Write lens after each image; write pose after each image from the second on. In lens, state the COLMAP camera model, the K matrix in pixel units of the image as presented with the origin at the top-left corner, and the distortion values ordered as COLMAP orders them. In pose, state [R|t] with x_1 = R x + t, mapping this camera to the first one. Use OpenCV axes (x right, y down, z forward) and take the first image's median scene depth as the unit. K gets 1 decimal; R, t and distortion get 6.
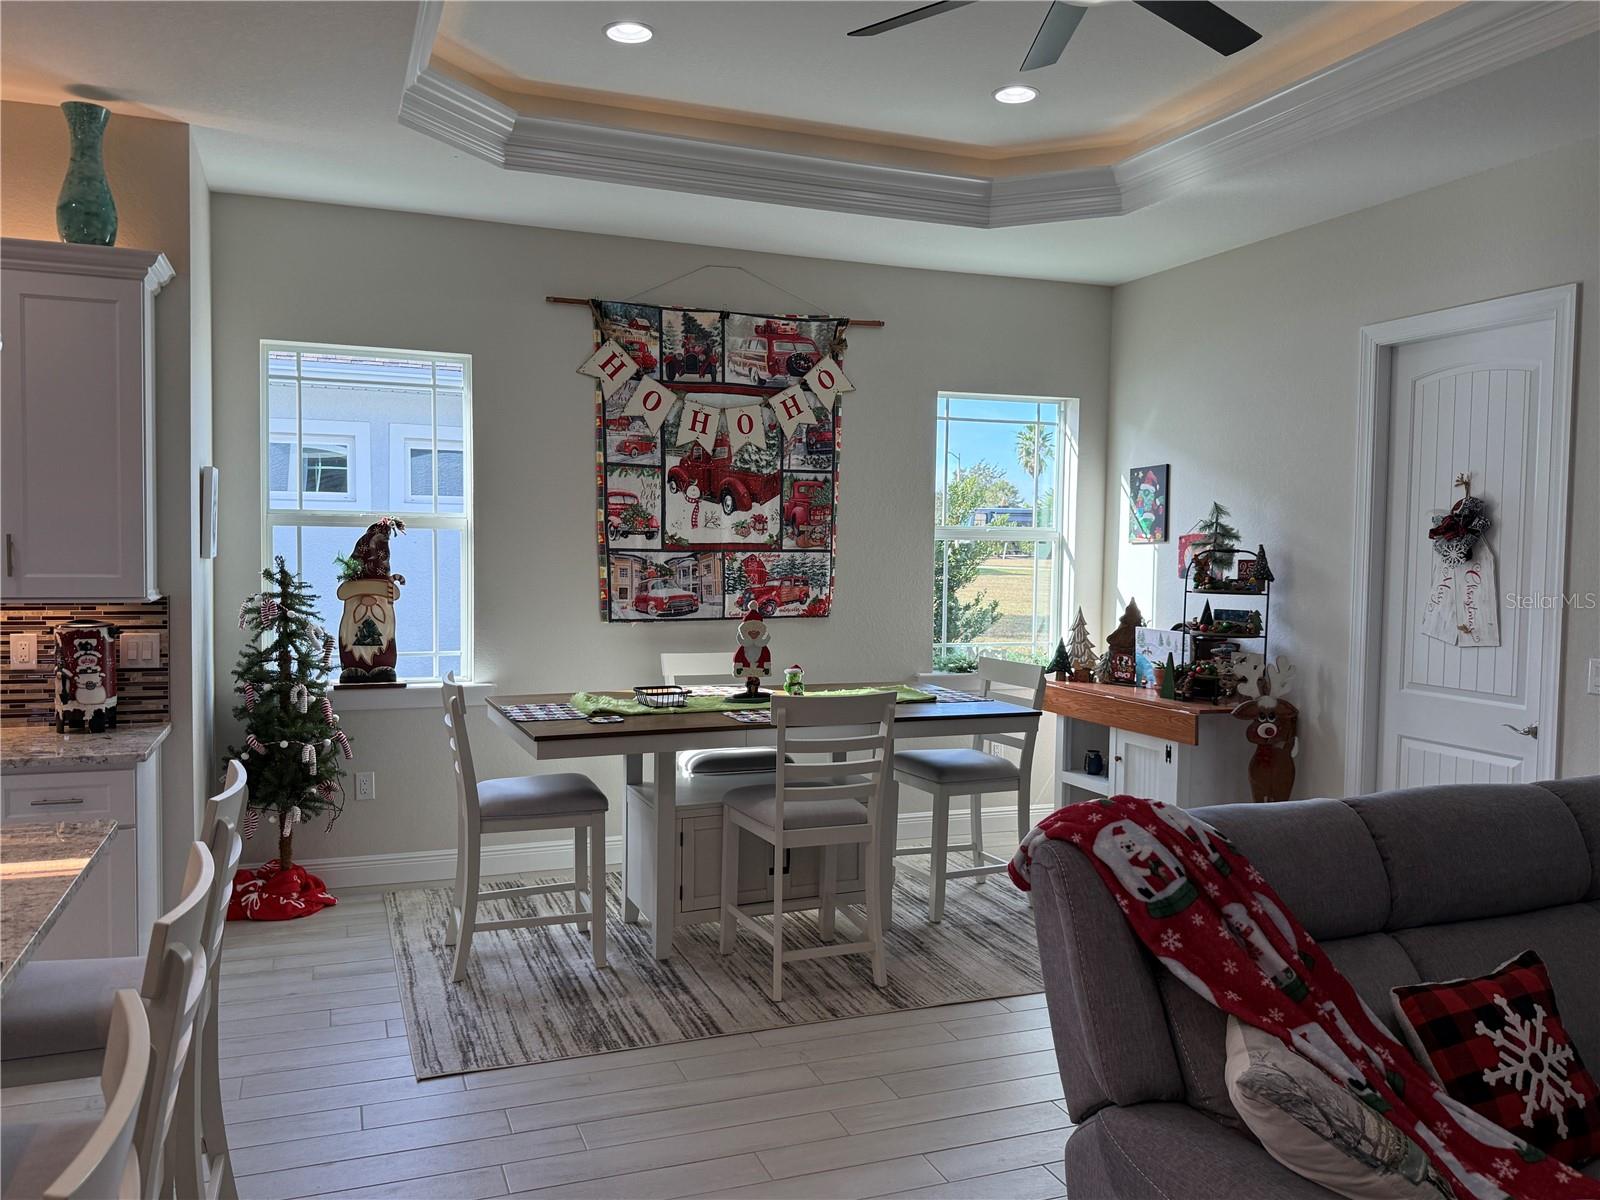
lens RADIAL K [[1207.4, 0, 796.5], [0, 1207.4, 597.3], [0, 0, 1]] dist [0.157861, -0.279687]
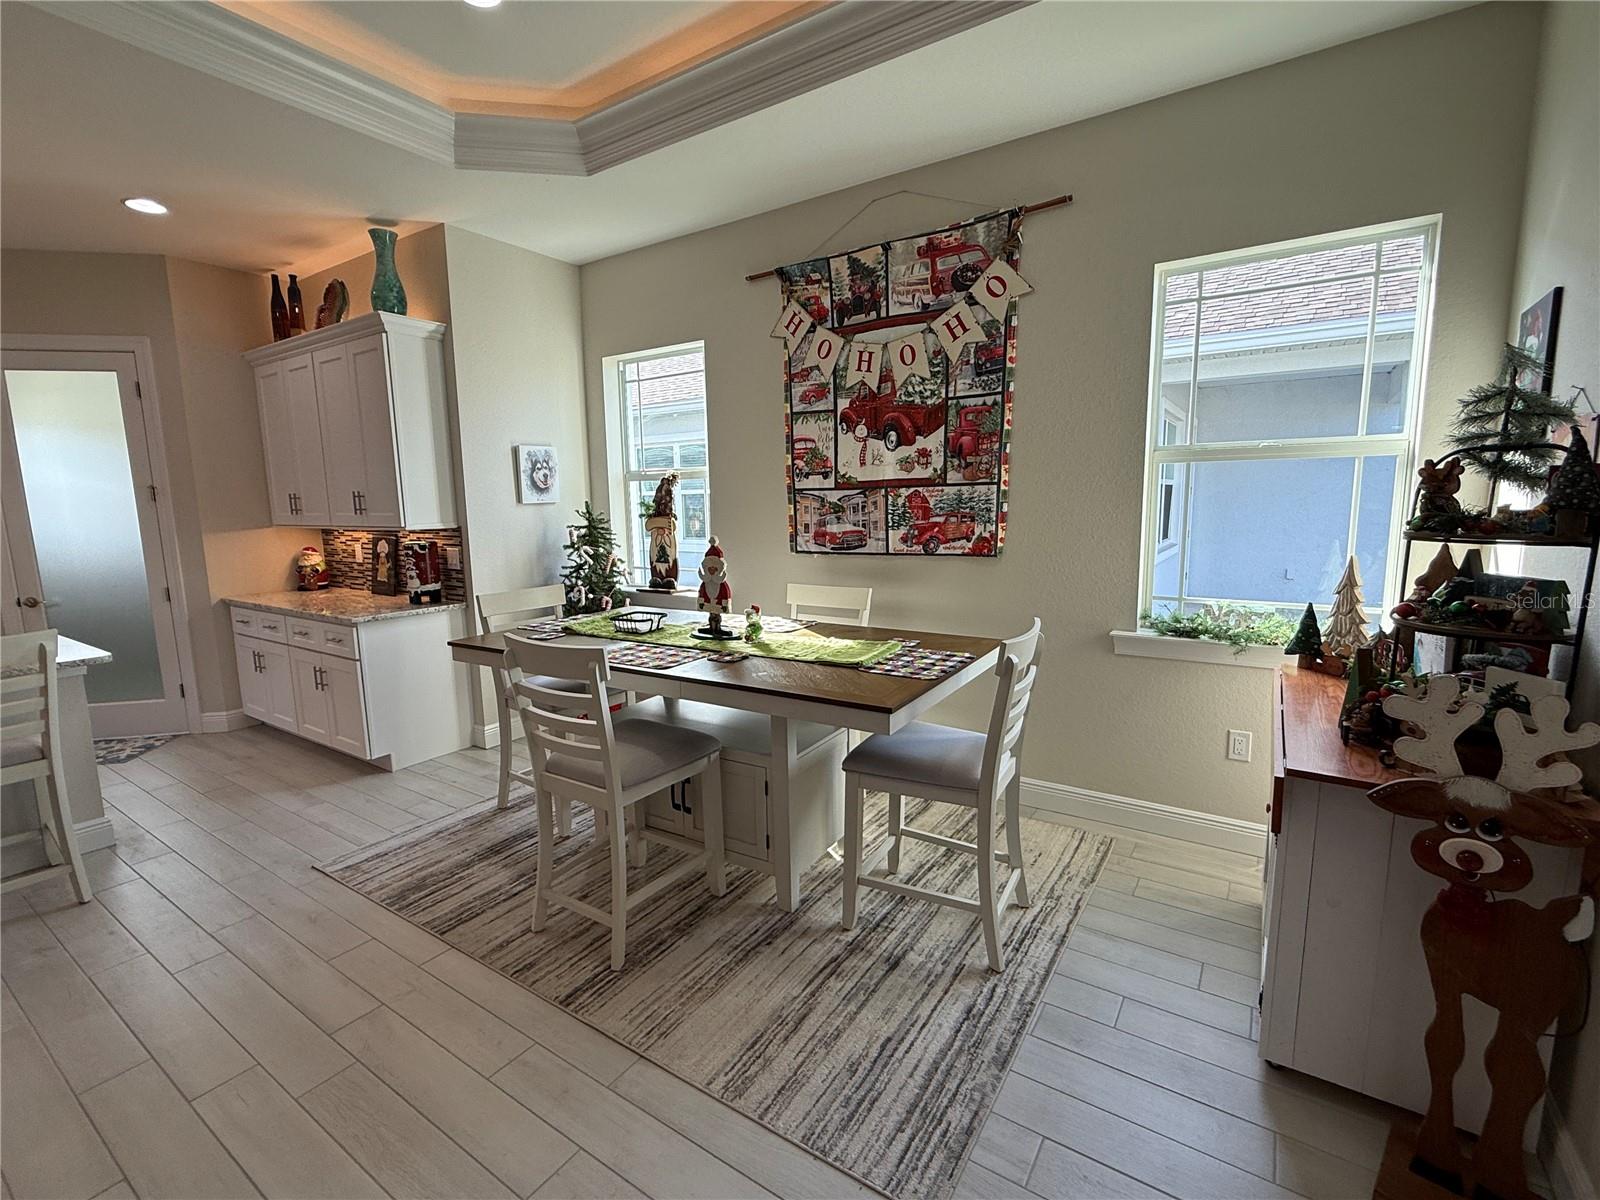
lens RADIAL K [[717.1, 0, 800.0], [0, 717.1, 600.0], [0, 0, 1]] dist [-0.001593, 0.000177]
pose [[0.579126, 0.090446, -0.810205, 0.404623], [-0.011999, 0.994665, 0.102461, -0.005225], [0.815150, -0.049616, 0.577122, 0.603757]]
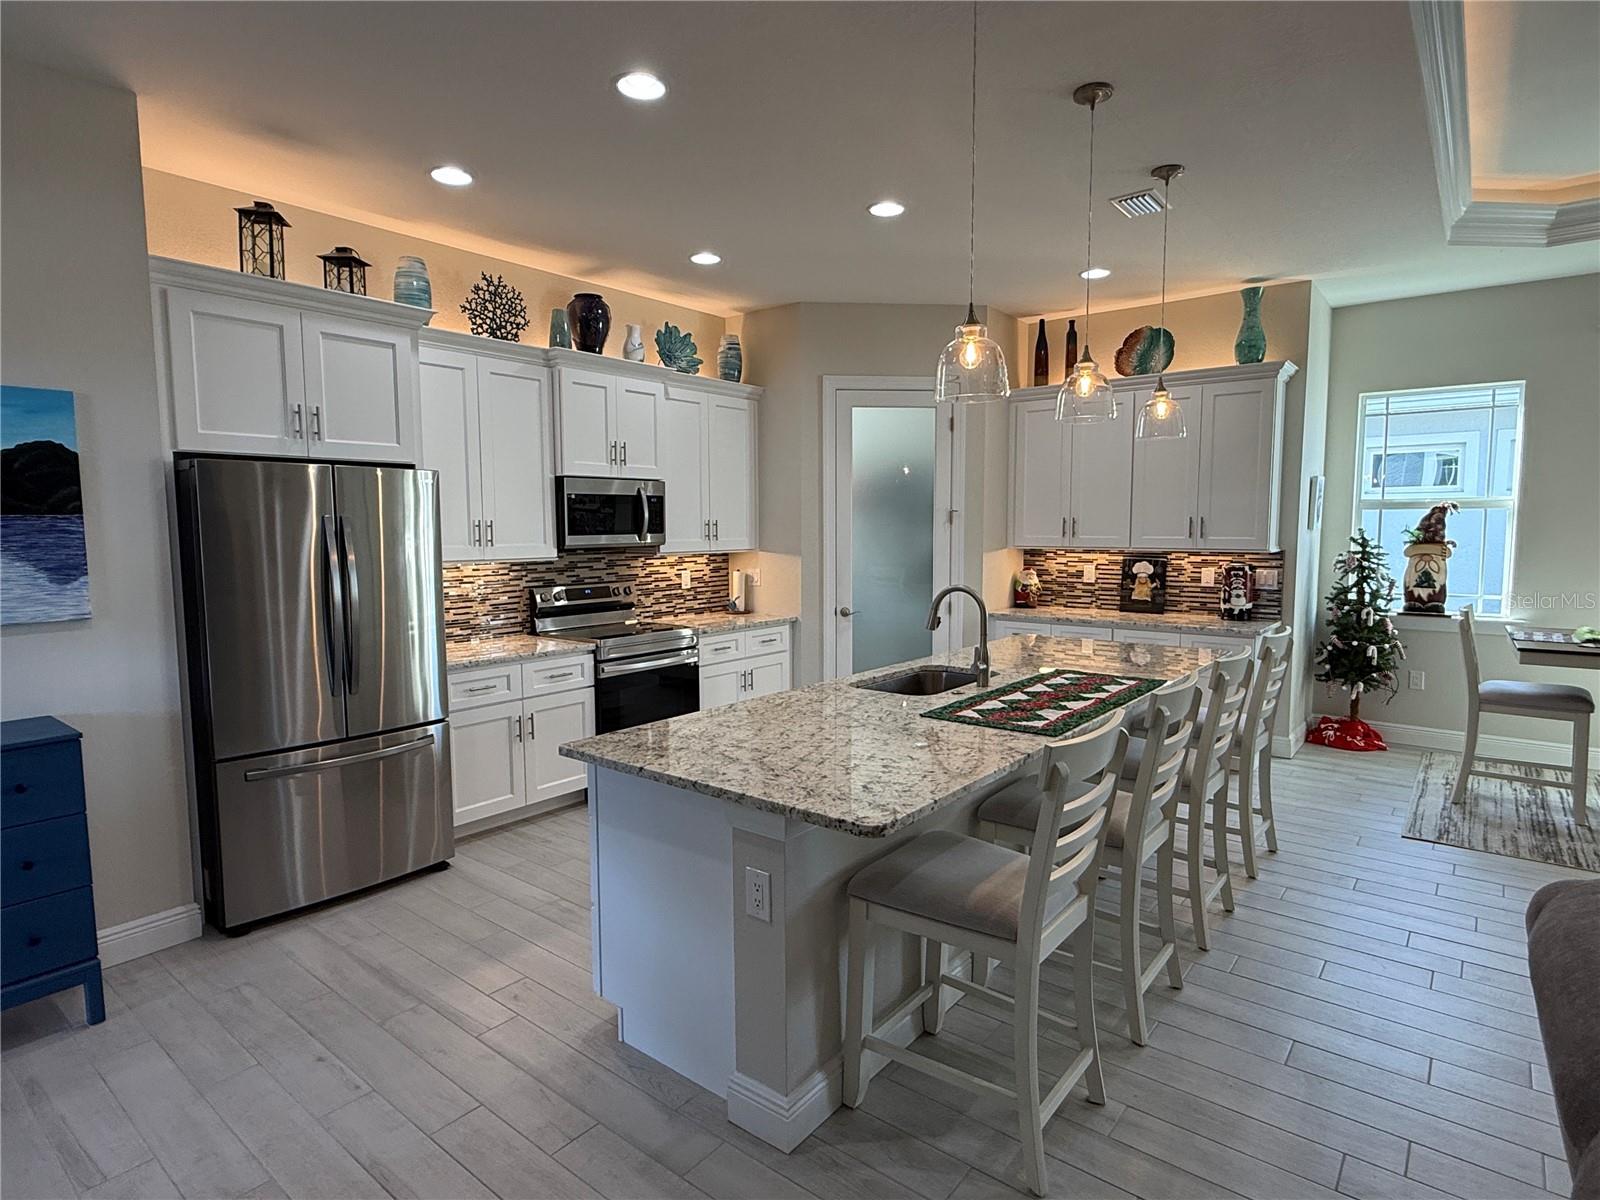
lens RADIAL K [[864.3, 0, 793.4], [0, 864.3, 600.9], [0, 0, 1]] dist [0.001064, 0.001269]
pose [[0.502183, 0.061204, -0.862593, 0.166079], [-0.028128, 0.998121, 0.054445, 0.018086], [0.864304, -0.003078, 0.502961, -0.188393]]
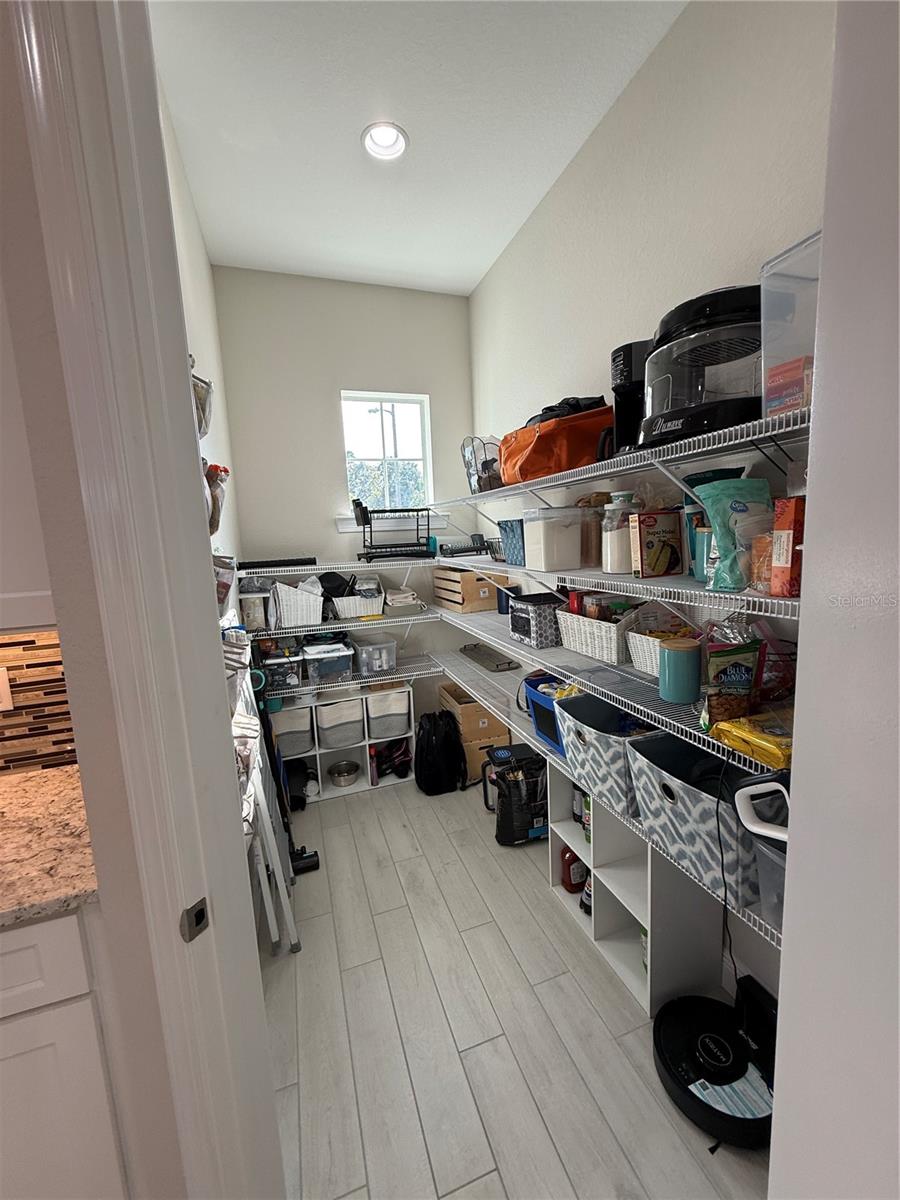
lens RADIAL K [[477.7, 0, 450.0], [0, 477.7, 600.0], [0, 0, 1]] dist [0.000763, -0.000105]
pose [[-0.034610, 0.124719, -0.991588, -0.573091], [0.000513, 0.992185, 0.124776, -0.018312], [0.999401, 0.003810, -0.034403, 0.442864]]
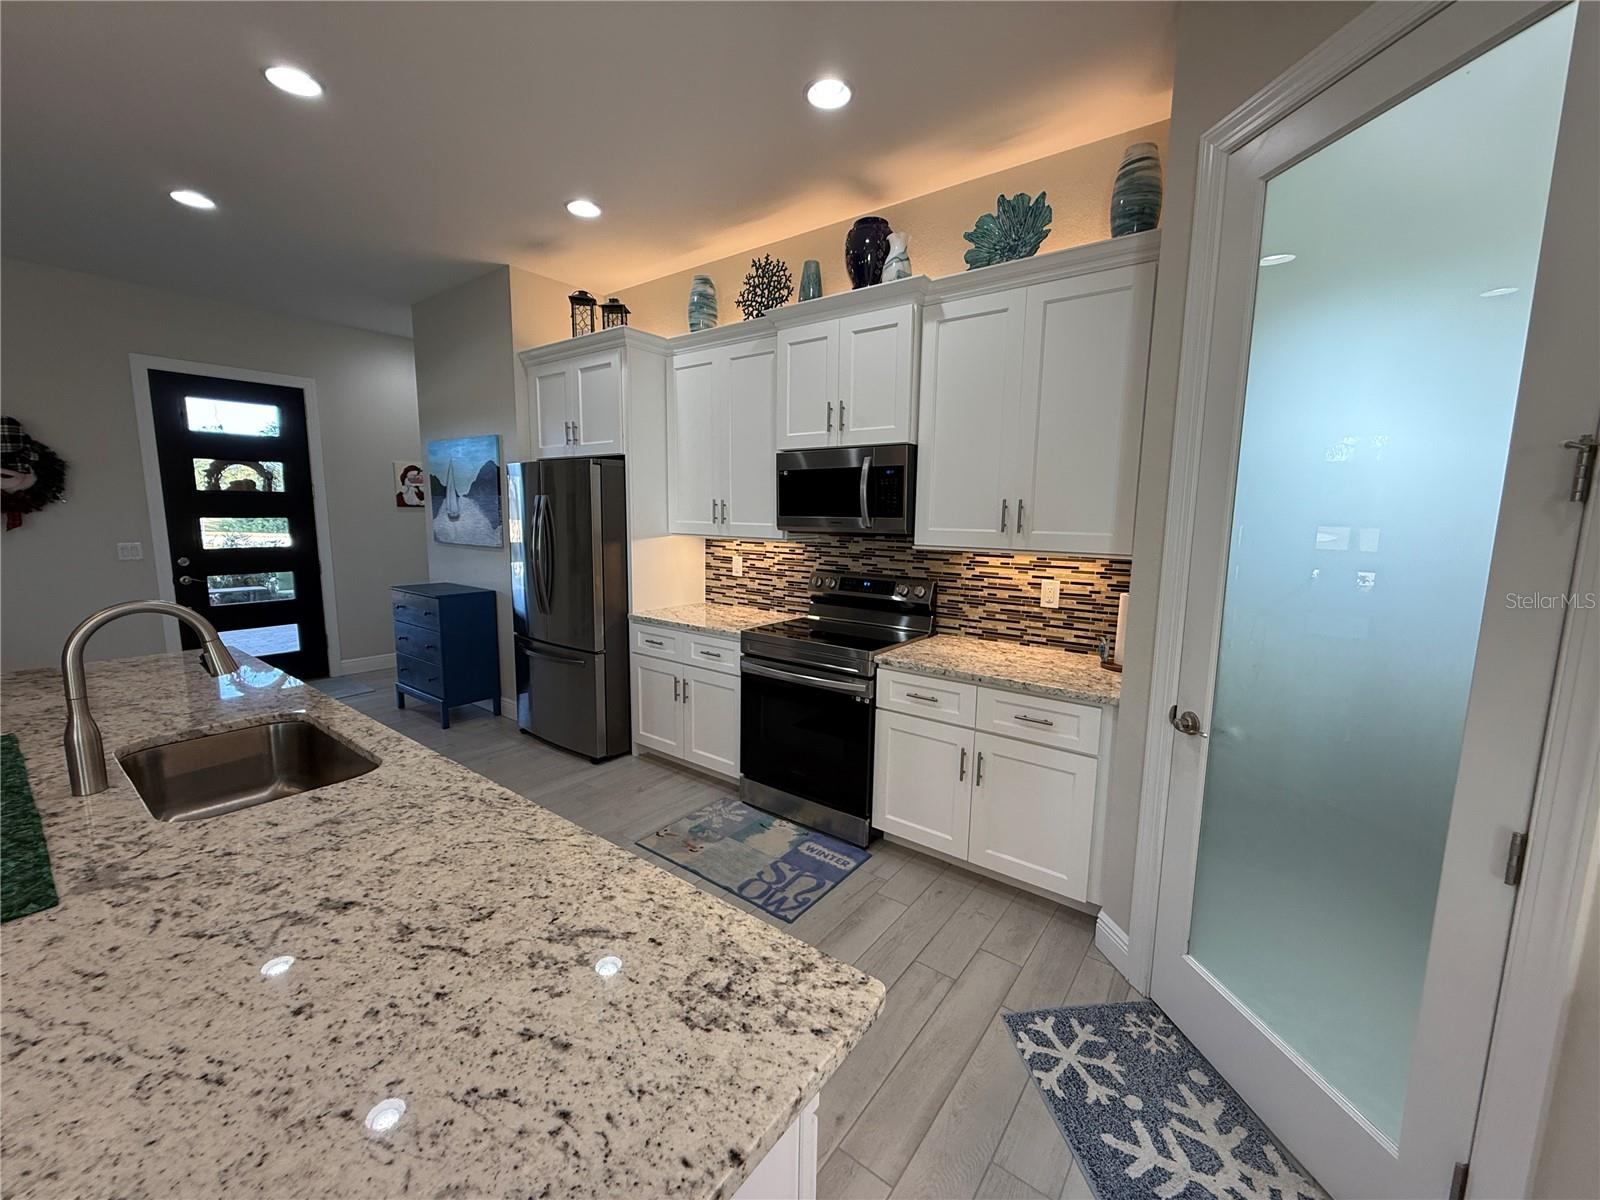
lens RADIAL K [[637.0, 0, 799.0], [0, 637.0, 599.4], [0, 0, 1]] dist [0.000763, -0.000105]
pose [[-0.848841, 0.046965, -0.526558, -0.363663], [-0.050311, 0.984348, 0.168901, -0.016467], [0.526249, 0.169861, -0.833192, 0.524844]]
